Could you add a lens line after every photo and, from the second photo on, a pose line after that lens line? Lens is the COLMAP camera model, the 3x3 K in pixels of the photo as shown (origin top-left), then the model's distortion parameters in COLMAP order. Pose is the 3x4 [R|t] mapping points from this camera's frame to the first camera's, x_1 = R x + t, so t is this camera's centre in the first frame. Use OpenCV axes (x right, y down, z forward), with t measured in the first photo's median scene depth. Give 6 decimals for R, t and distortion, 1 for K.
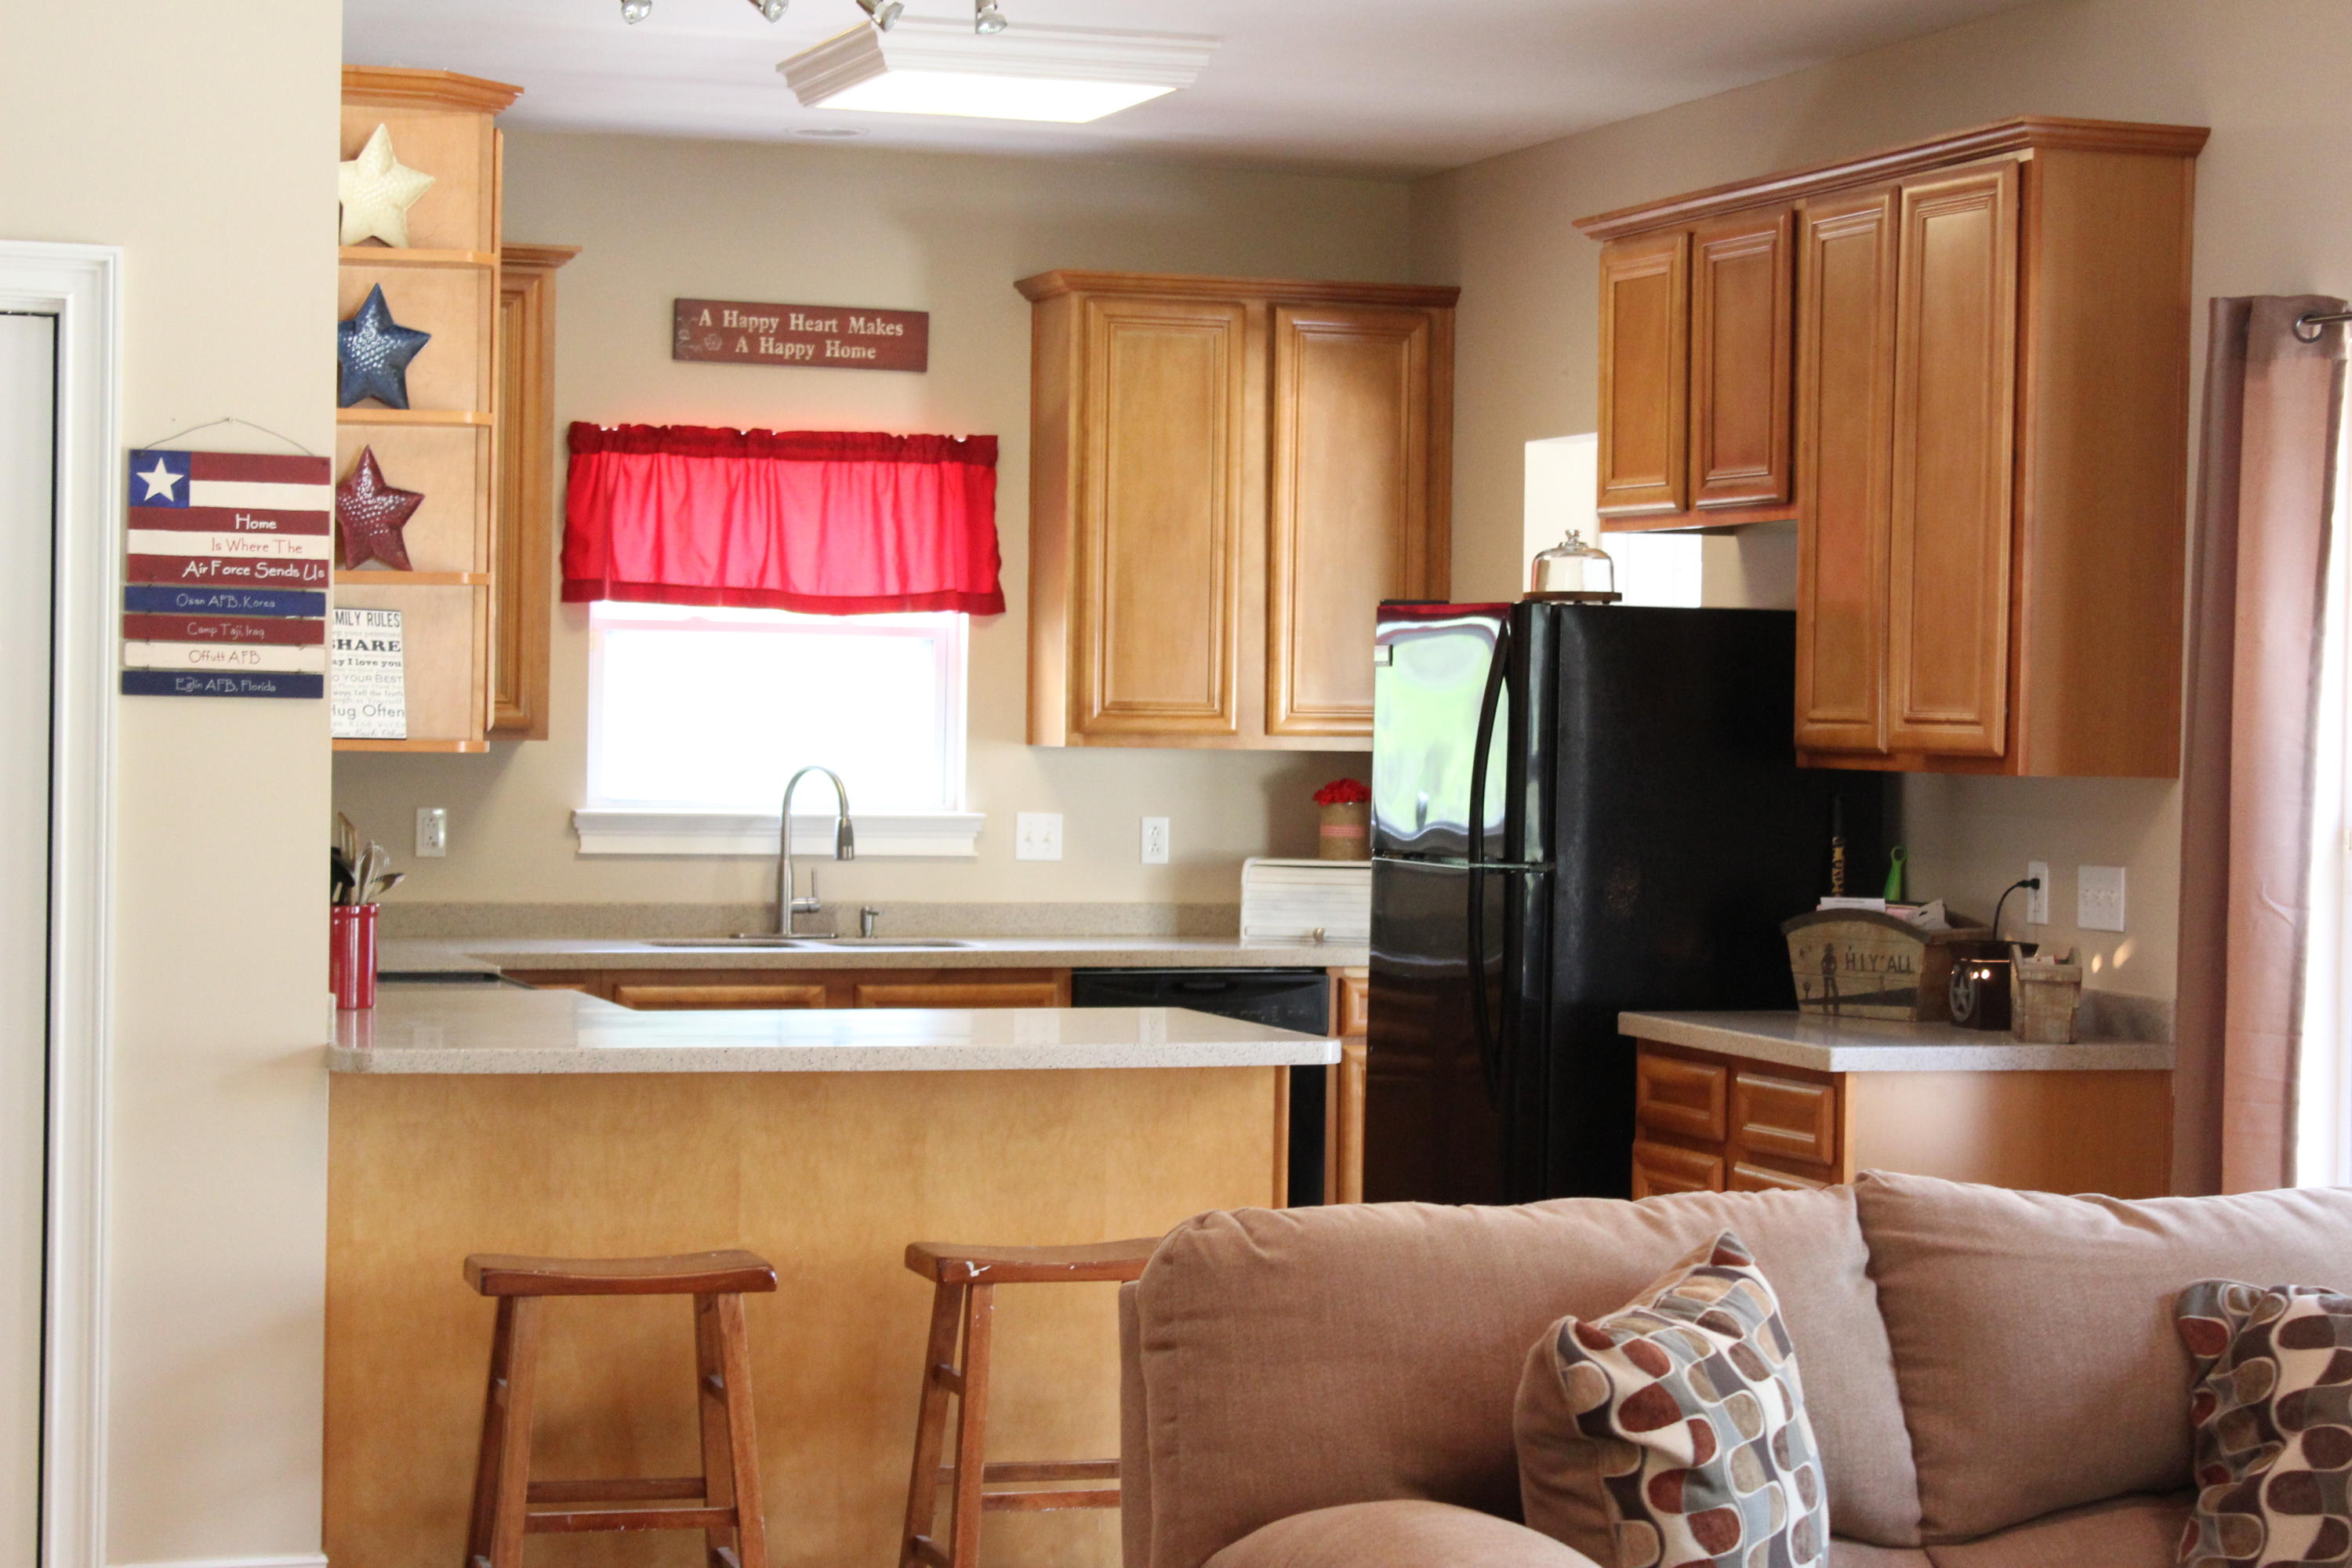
lens RADIAL K [[4680.6, 0, 1183.1], [0, 4680.6, 785.2], [0, 0, 1]] dist [0.038250, 0.206176]
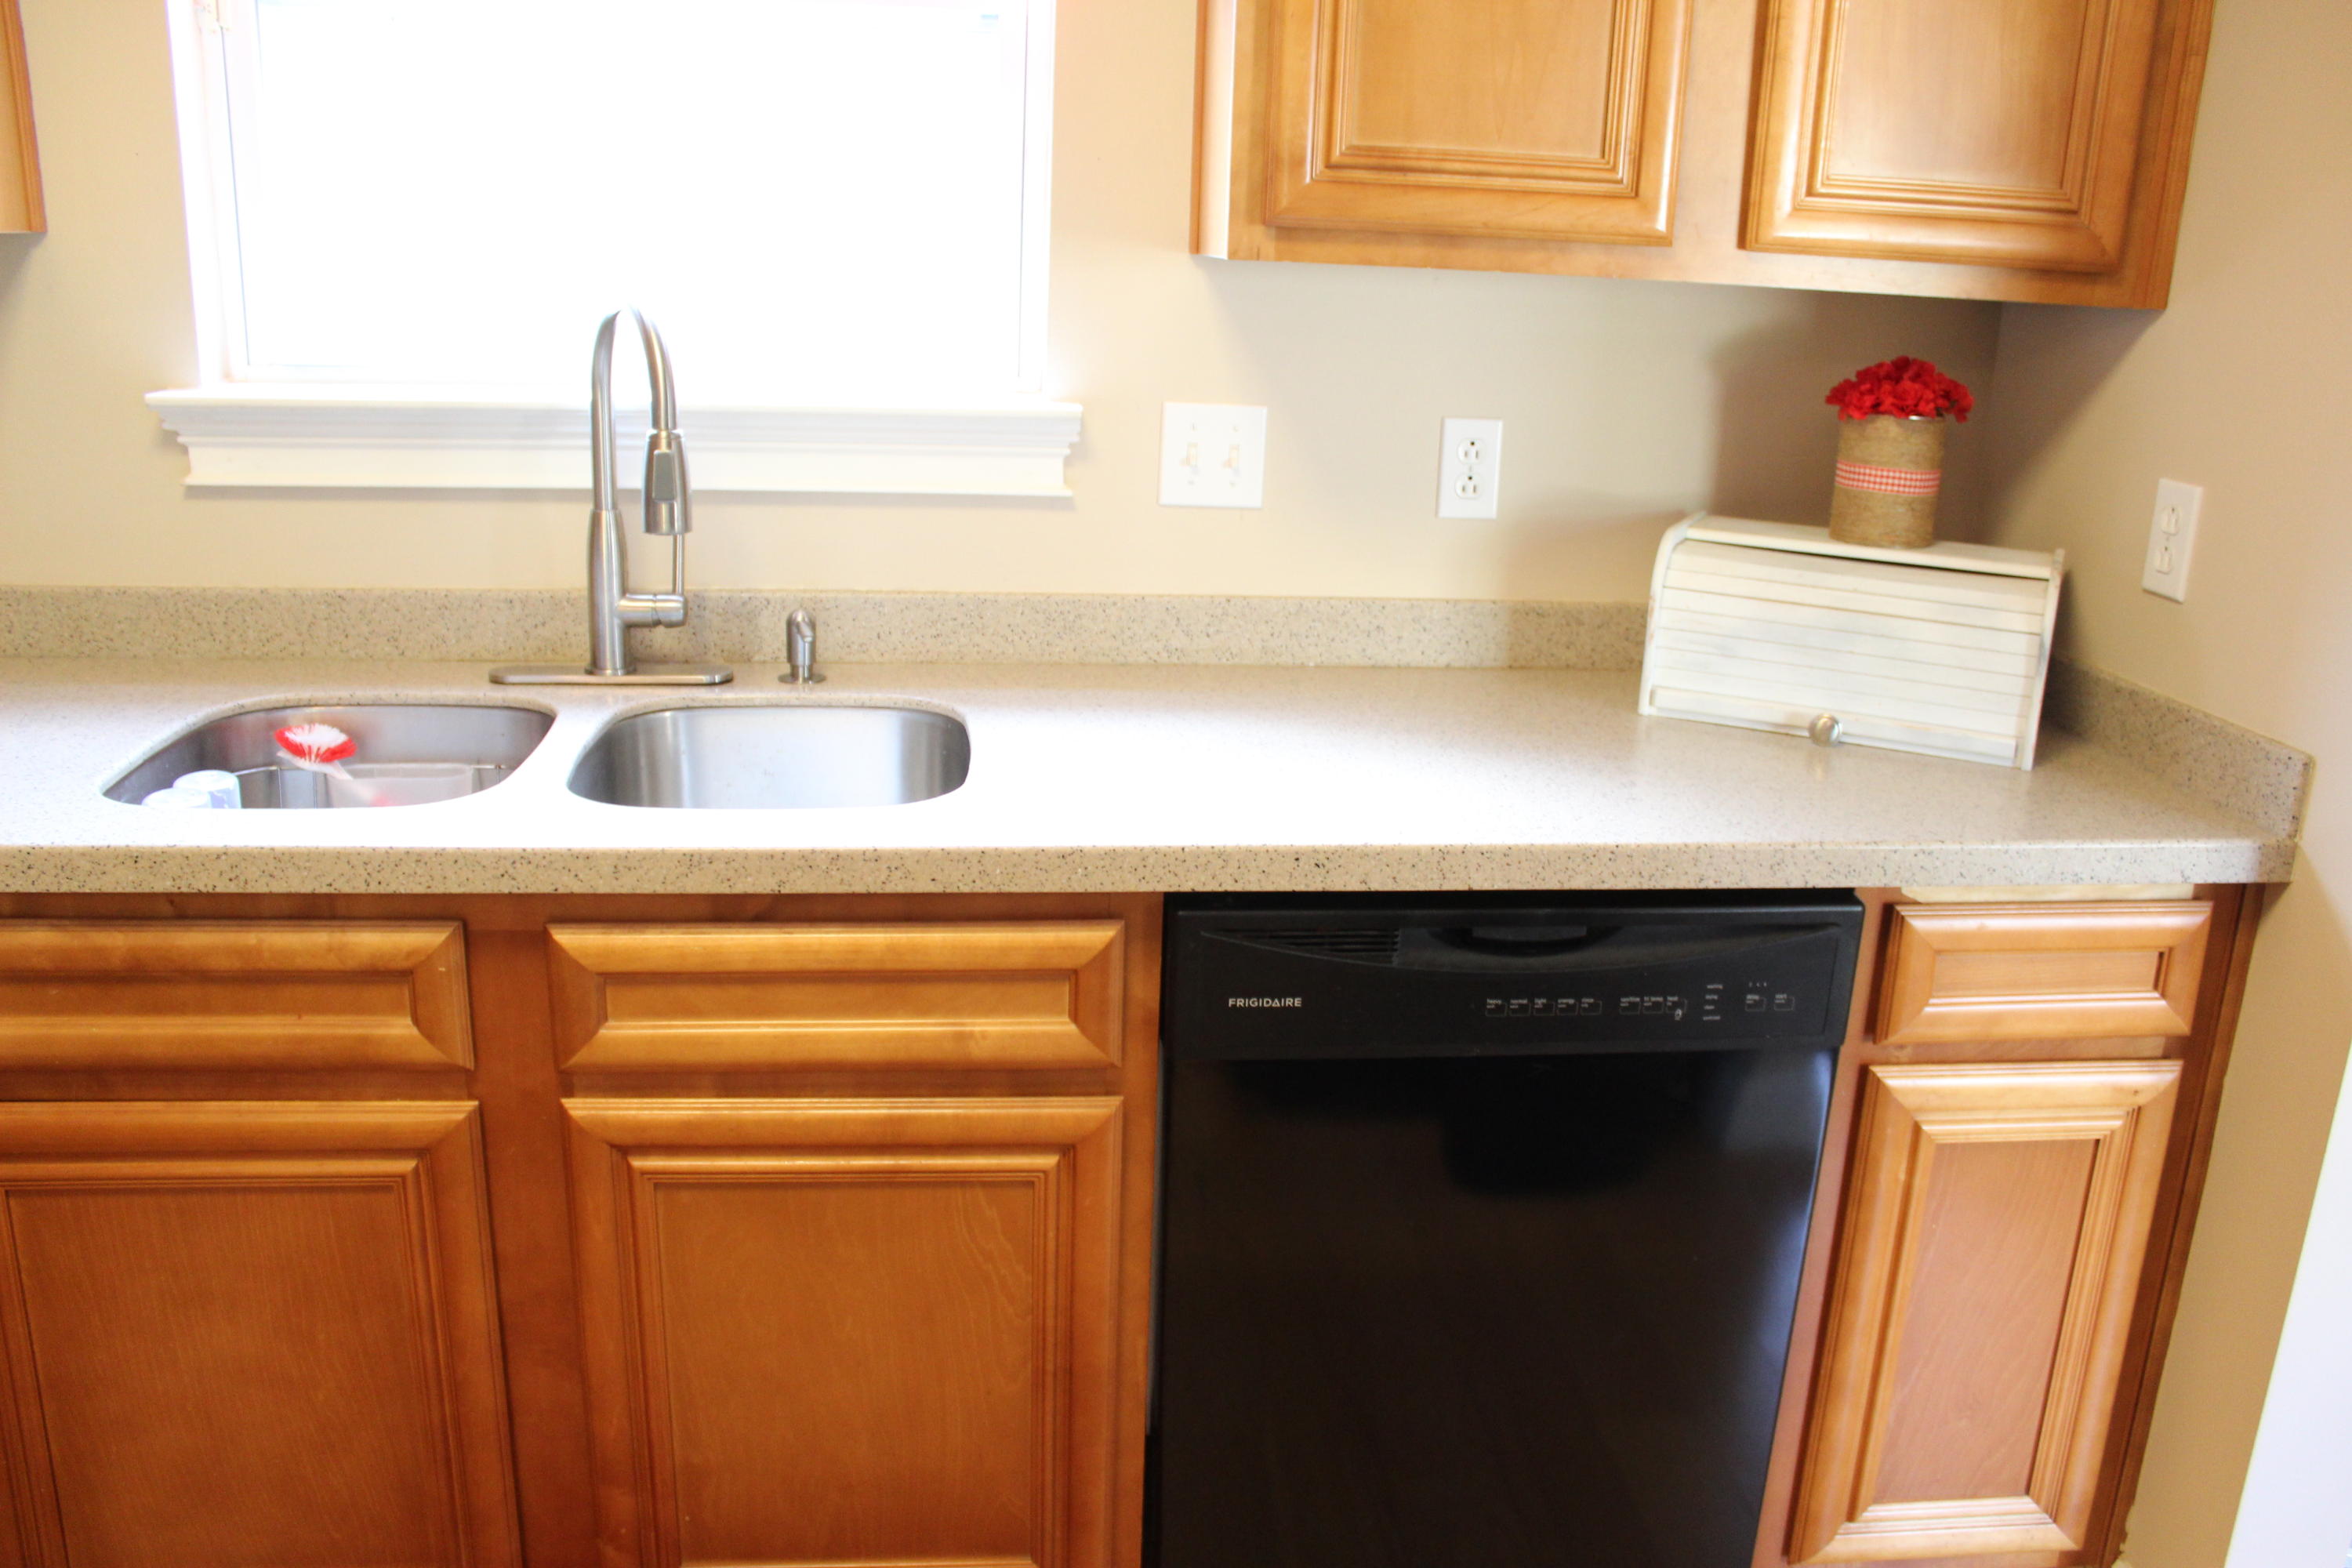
lens RADIAL K [[1944.4, 0, 1176.0], [0, 1944.4, 784.0], [0, 0, 1]] dist [-0.164118, 0.146766]
pose [[0.976067, 0.080651, -0.201964, 0.008030], [-0.024965, 0.964104, 0.264349, -0.009602], [0.216034, -0.252980, 0.943043, 0.954514]]
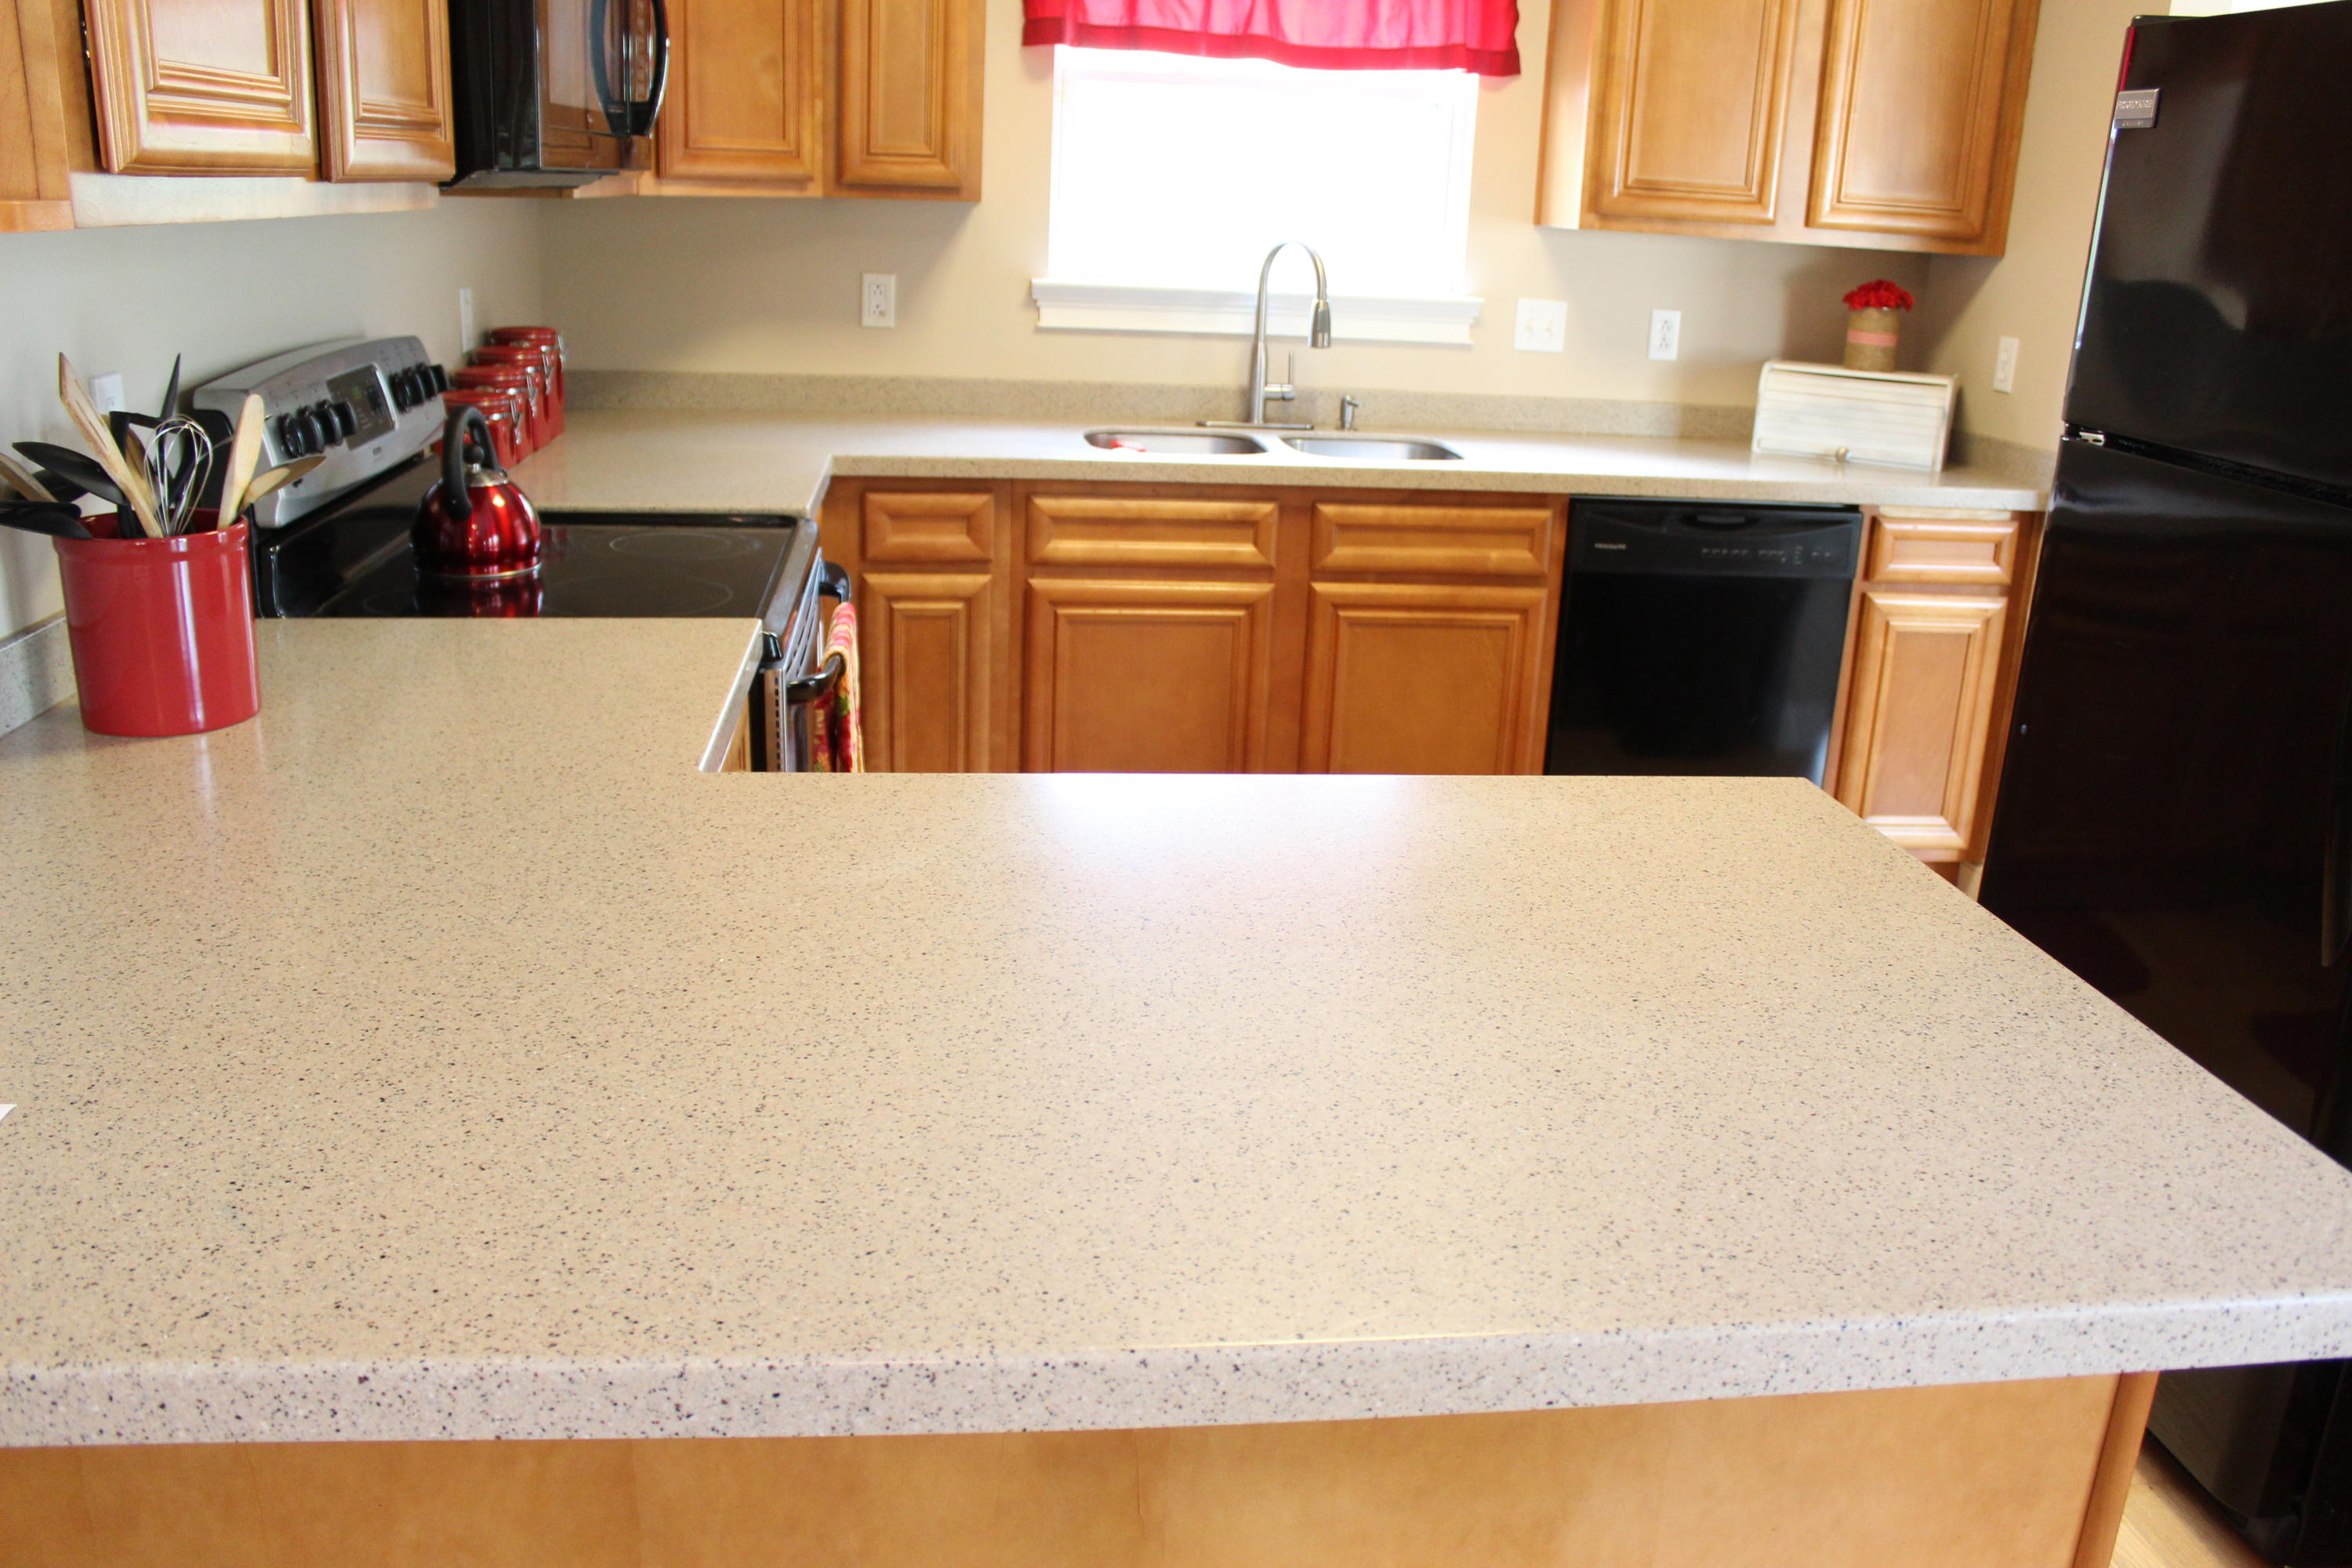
lens RADIAL K [[1944.4, 0, 1176.0], [0, 1944.4, 784.0], [0, 0, 1]] dist [-0.164118, 0.146766]
pose [[0.978127, 0.087283, -0.188811, -0.025583], [-0.031492, 0.959380, 0.280355, -0.007223], [0.205611, -0.268277, 0.941144, 0.709134]]
